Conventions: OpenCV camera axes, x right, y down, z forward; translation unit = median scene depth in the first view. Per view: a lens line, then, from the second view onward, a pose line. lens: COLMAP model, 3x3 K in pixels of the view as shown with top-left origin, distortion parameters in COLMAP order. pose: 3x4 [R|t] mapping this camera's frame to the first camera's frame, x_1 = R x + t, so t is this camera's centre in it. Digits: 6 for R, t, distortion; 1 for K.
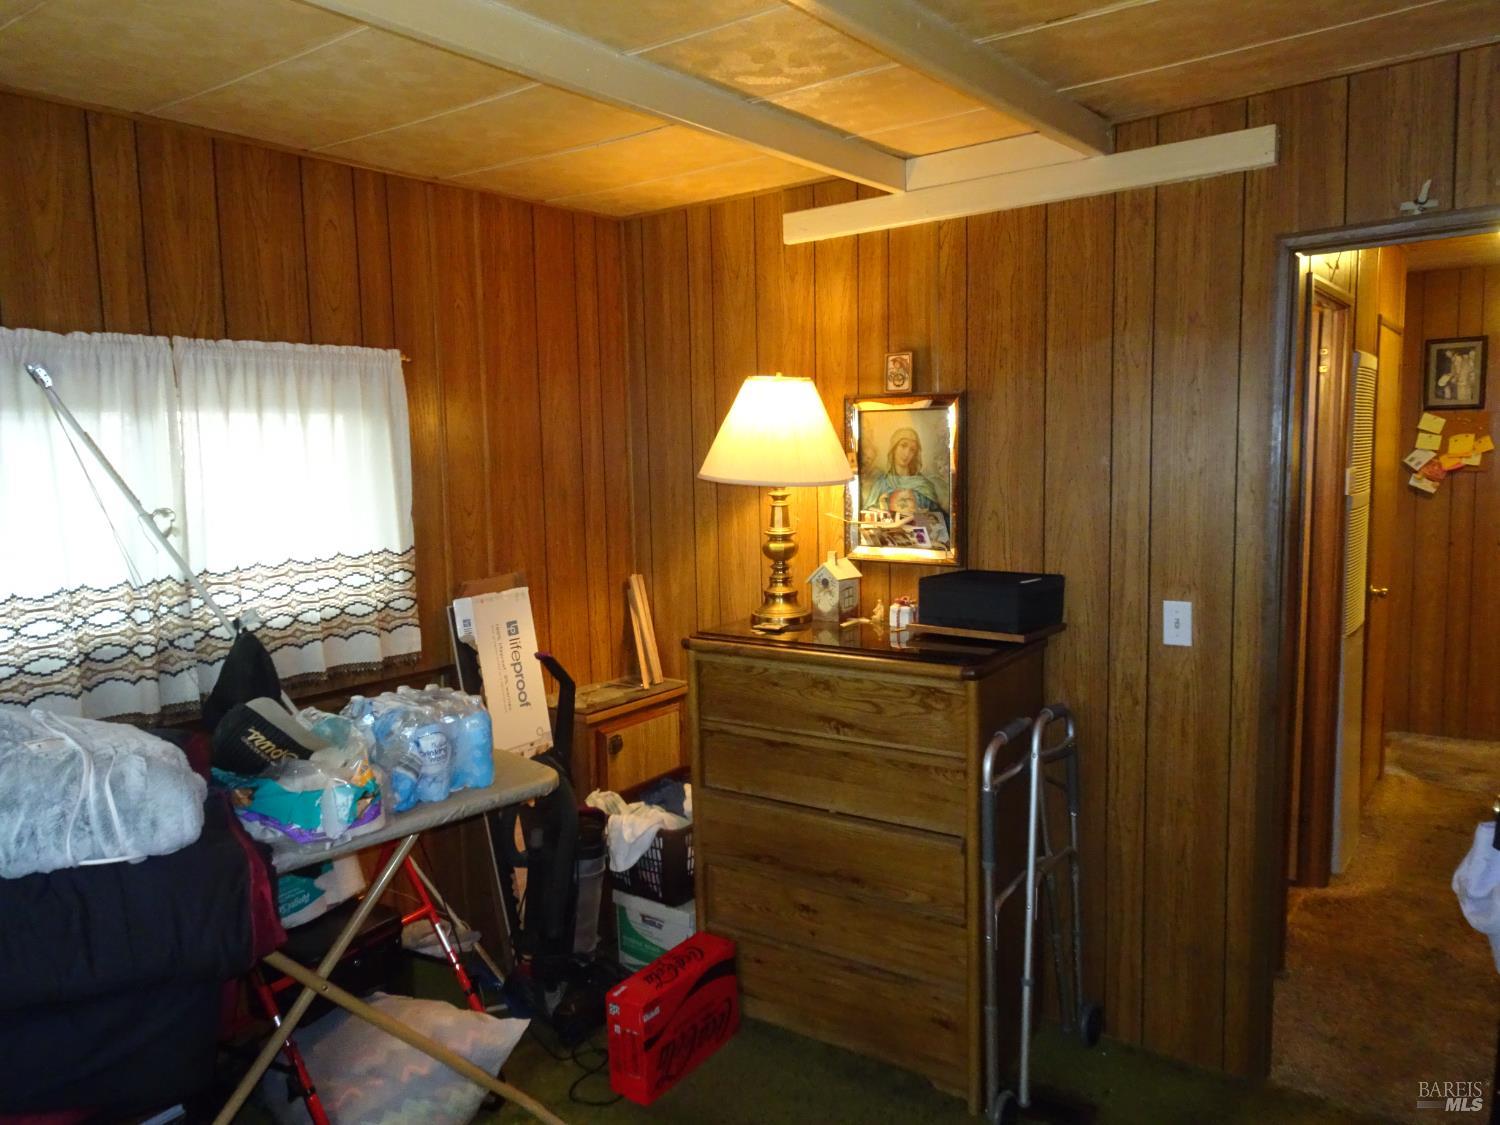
lens RADIAL K [[1104.5, 0, 750.0], [0, 1104.5, 562.5], [0, 0, 1]] dist [0.074057, 0.000323]
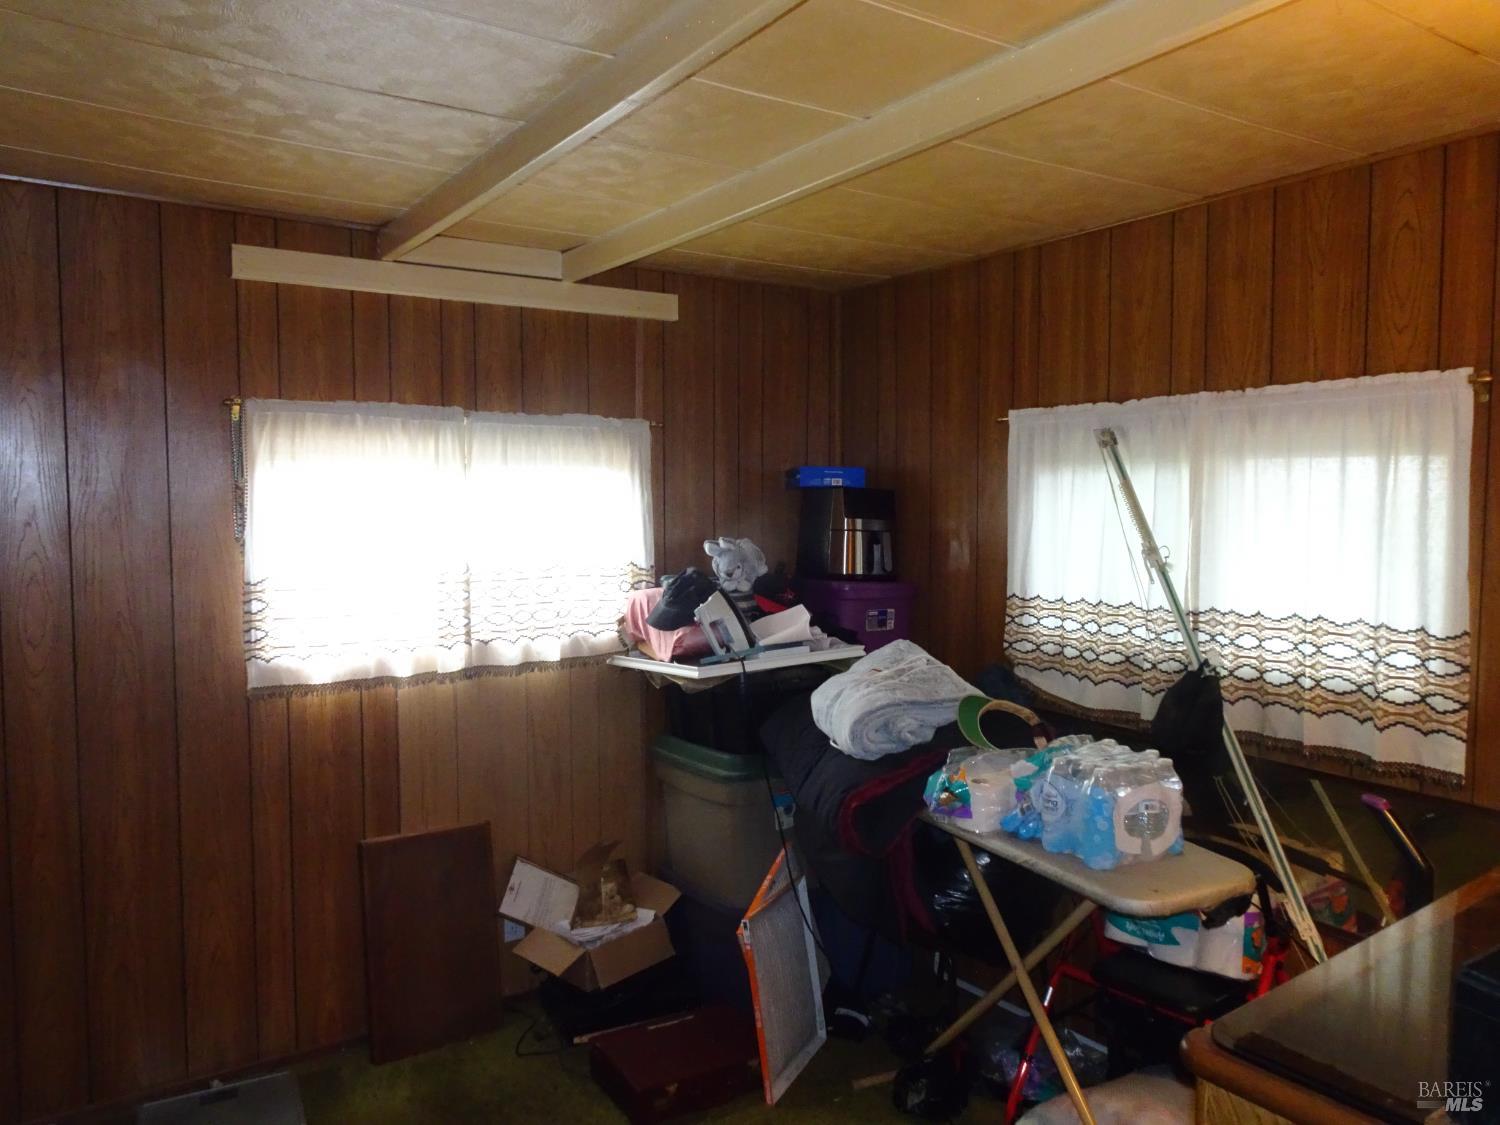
lens RADIAL K [[1067.8, 0, 750.0], [0, 1067.8, 562.5], [0, 0, 1]] dist [0.009099, -0.002660]
pose [[-0.320563, 0.099795, -0.941956, 0.554918], [-0.085673, 0.987304, 0.133756, -0.123413], [0.943345, 0.123577, -0.307943, 0.825736]]
